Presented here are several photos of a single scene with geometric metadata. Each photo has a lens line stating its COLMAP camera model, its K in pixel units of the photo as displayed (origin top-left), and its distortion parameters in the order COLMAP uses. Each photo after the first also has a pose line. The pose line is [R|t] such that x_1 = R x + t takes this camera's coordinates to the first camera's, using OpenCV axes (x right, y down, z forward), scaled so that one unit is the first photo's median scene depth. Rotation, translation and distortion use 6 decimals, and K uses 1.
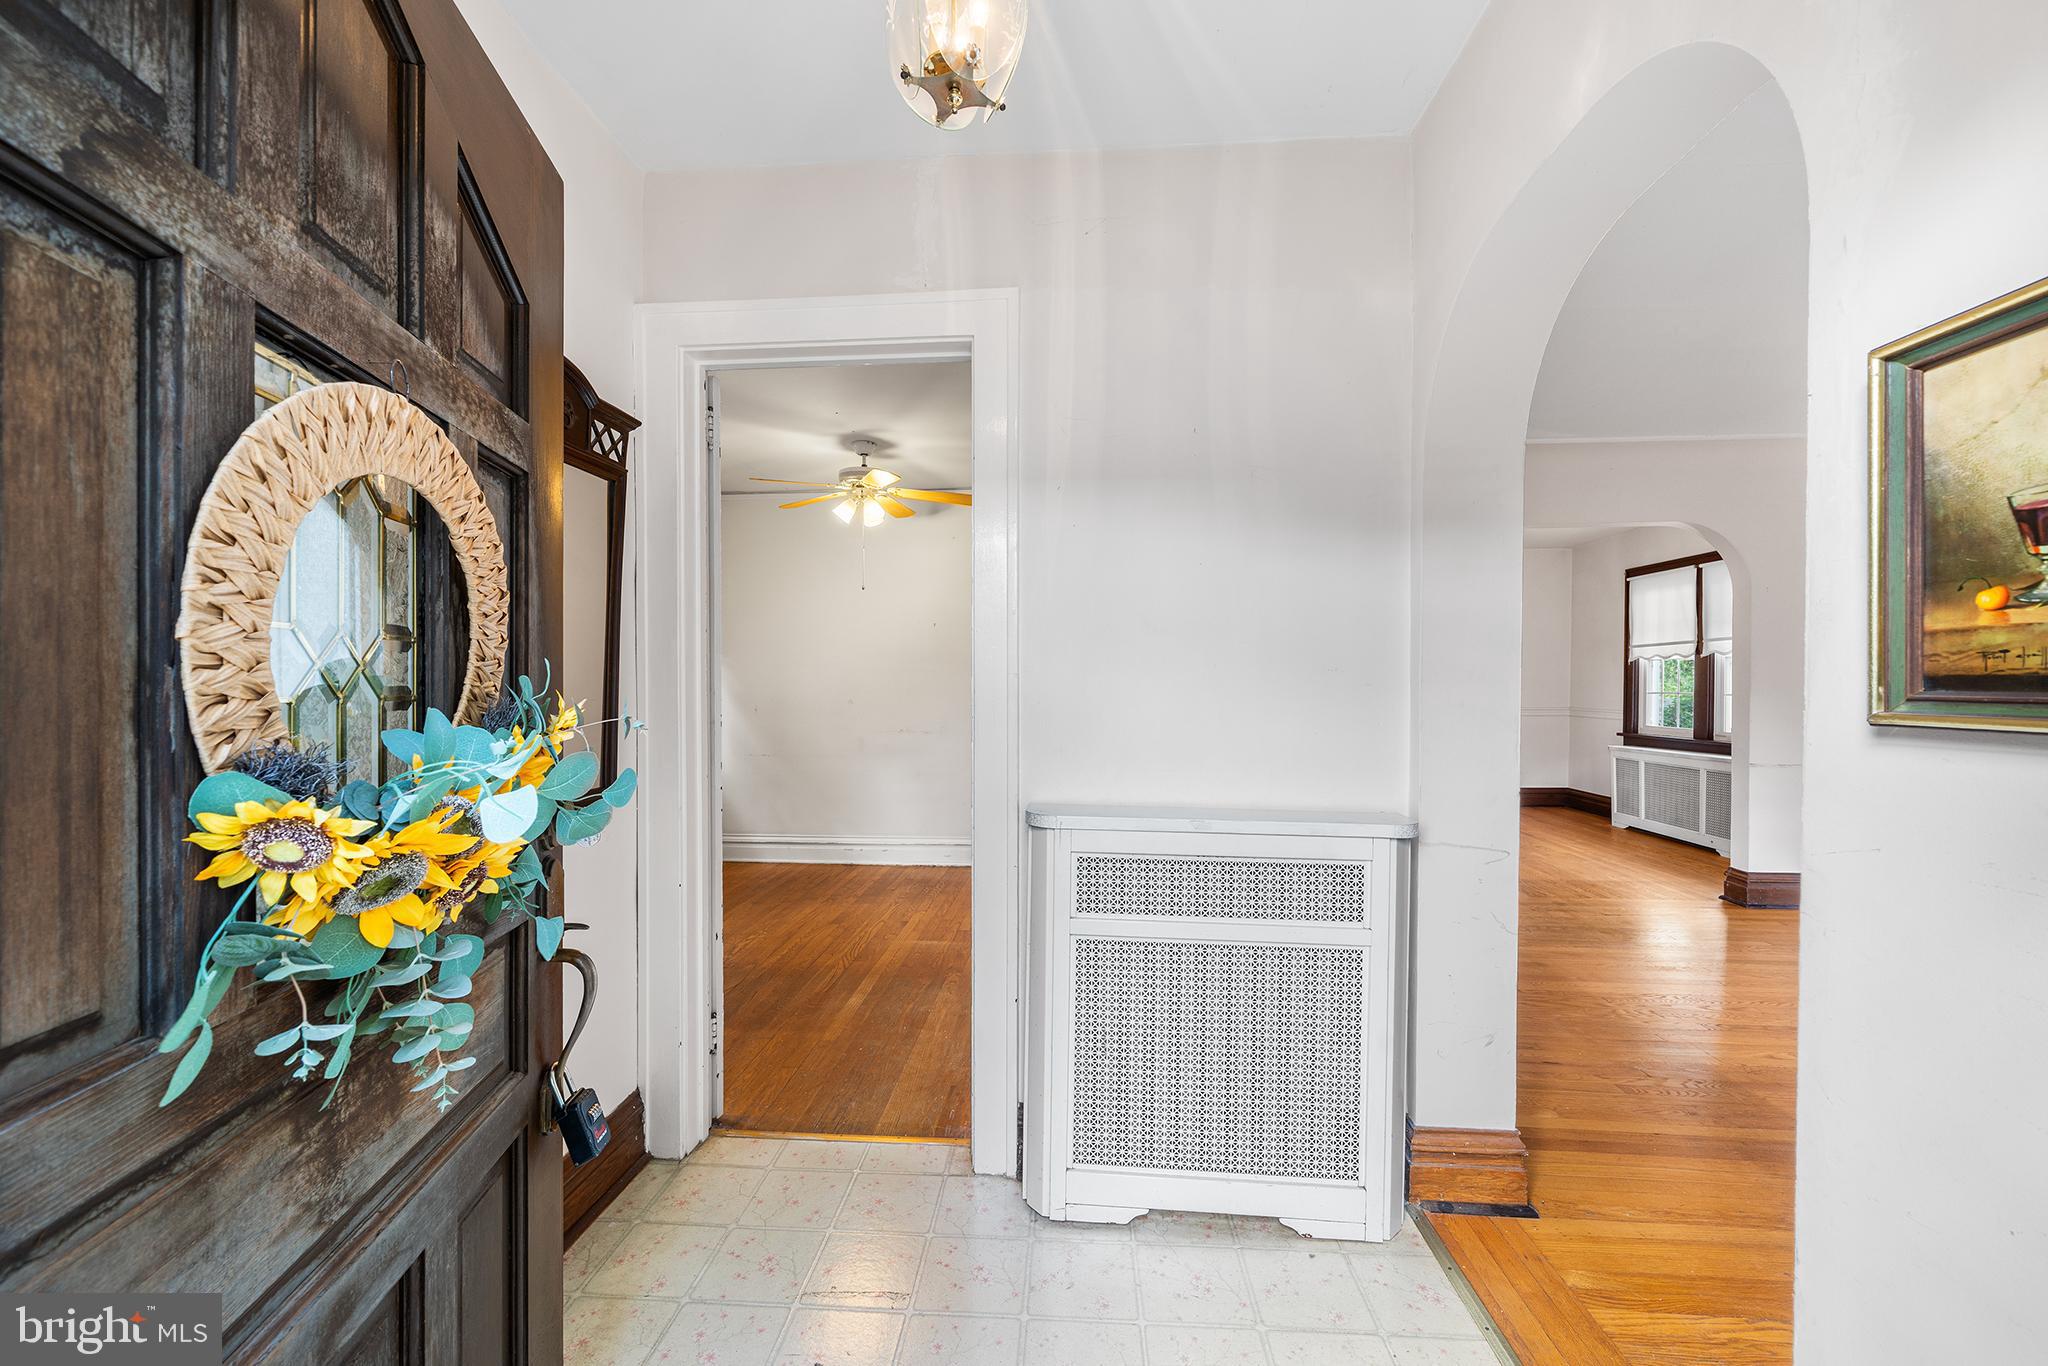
lens RADIAL K [[813.1, 0, 1022.2], [0, 813.1, 695.9], [0, 0, 1]] dist [-0.001720, 0.000018]
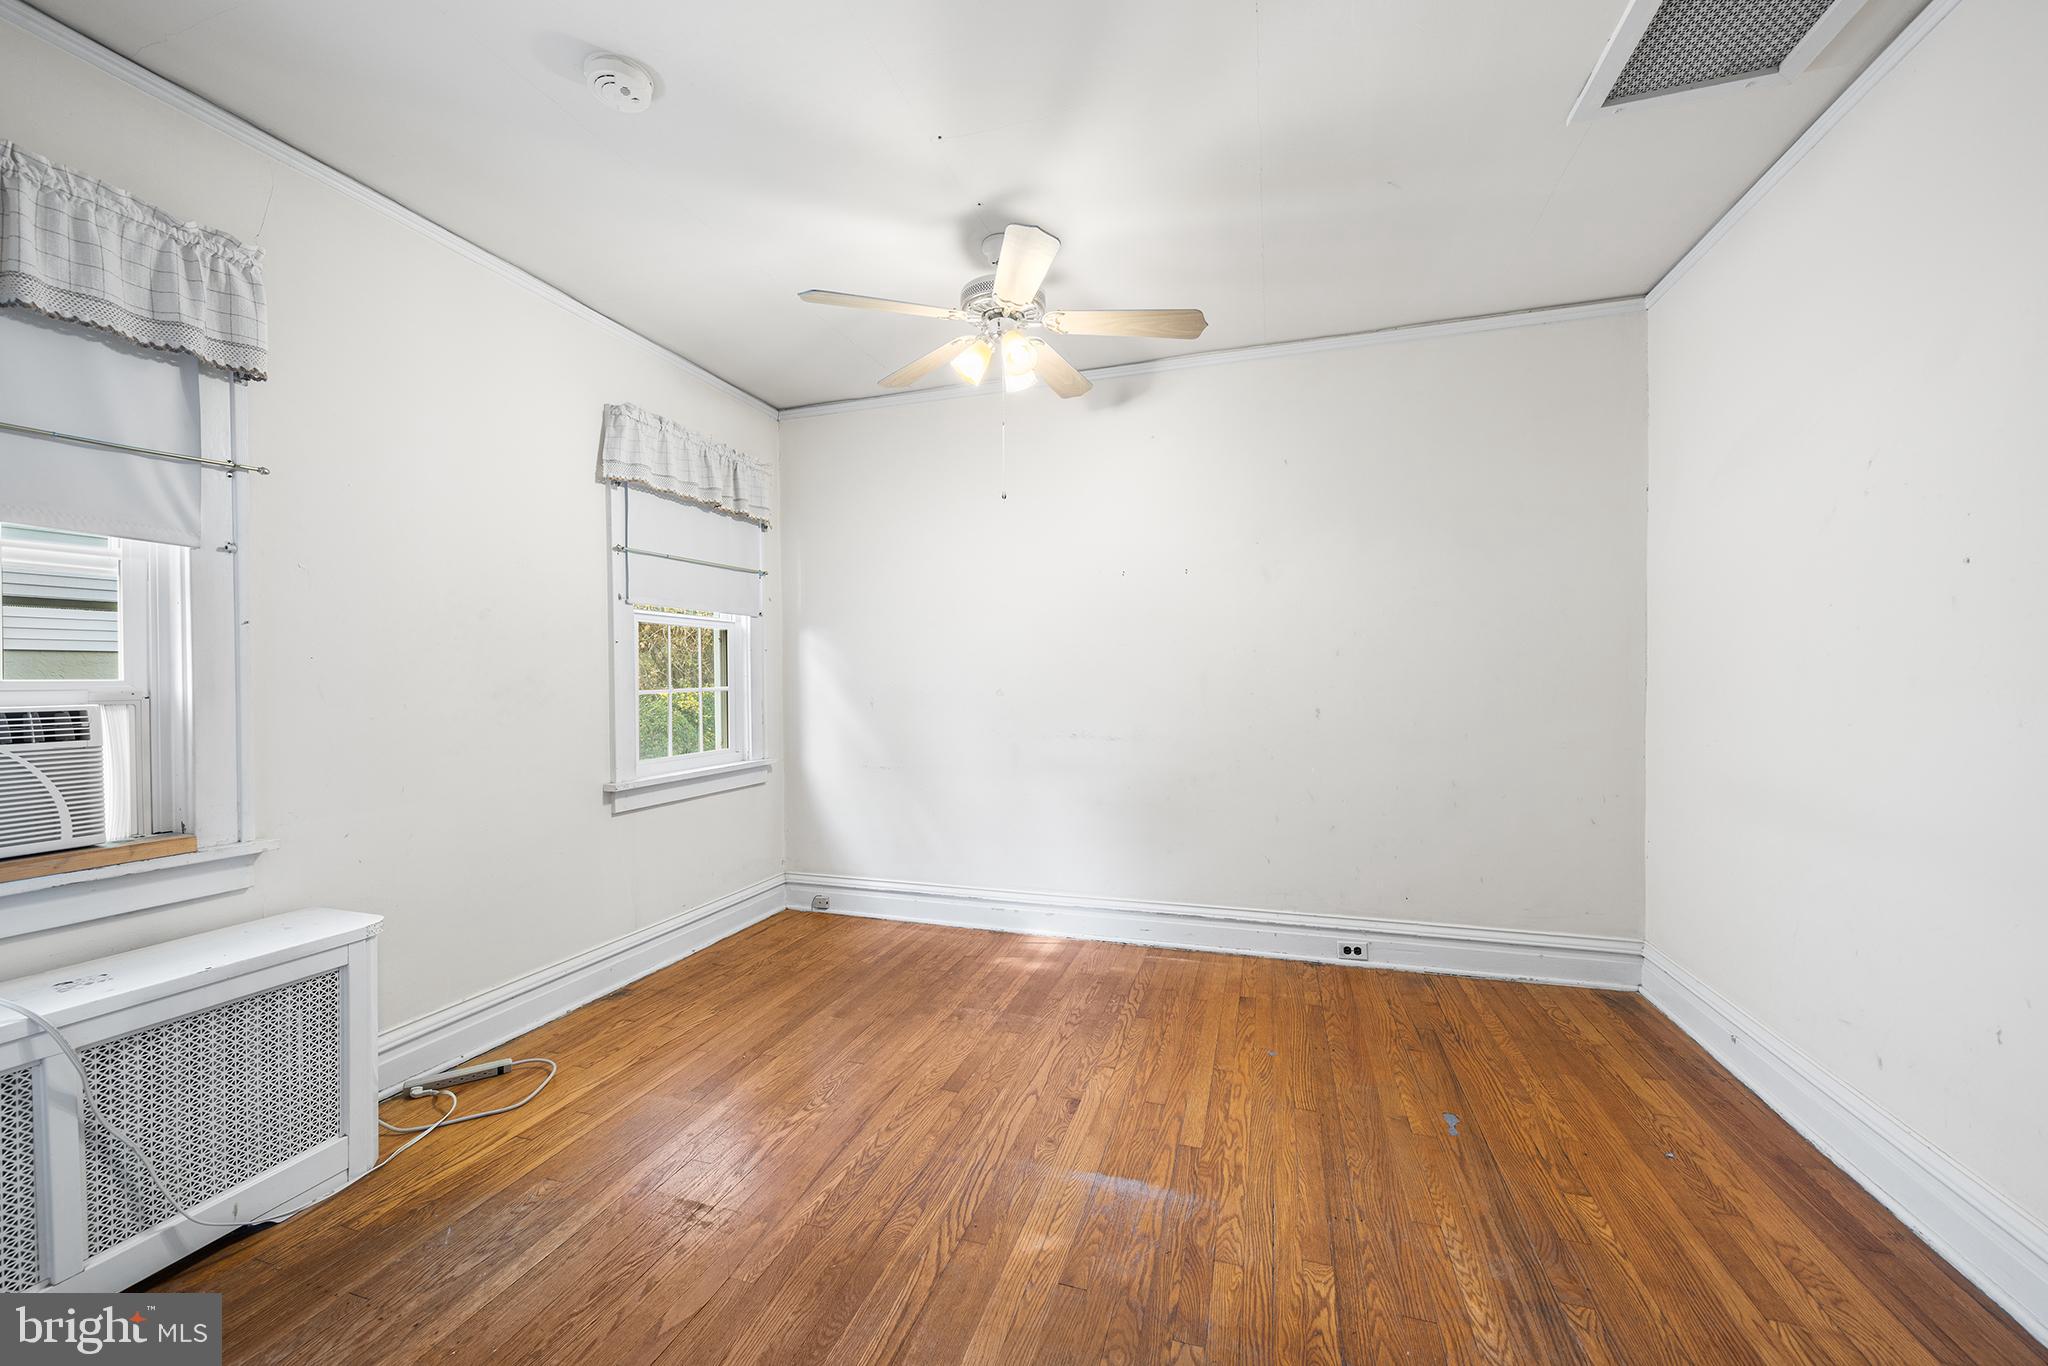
lens RADIAL K [[771.5, 0, 1028.9], [0, 771.5, 686.1], [0, 0, 1]] dist [0.000122, -0.000429]
pose [[0.975845, -0.005642, -0.218390, -0.057653], [0.004167, 0.999965, -0.007211, 0.008877], [0.218423, 0.006127, 0.975835, 0.468735]]
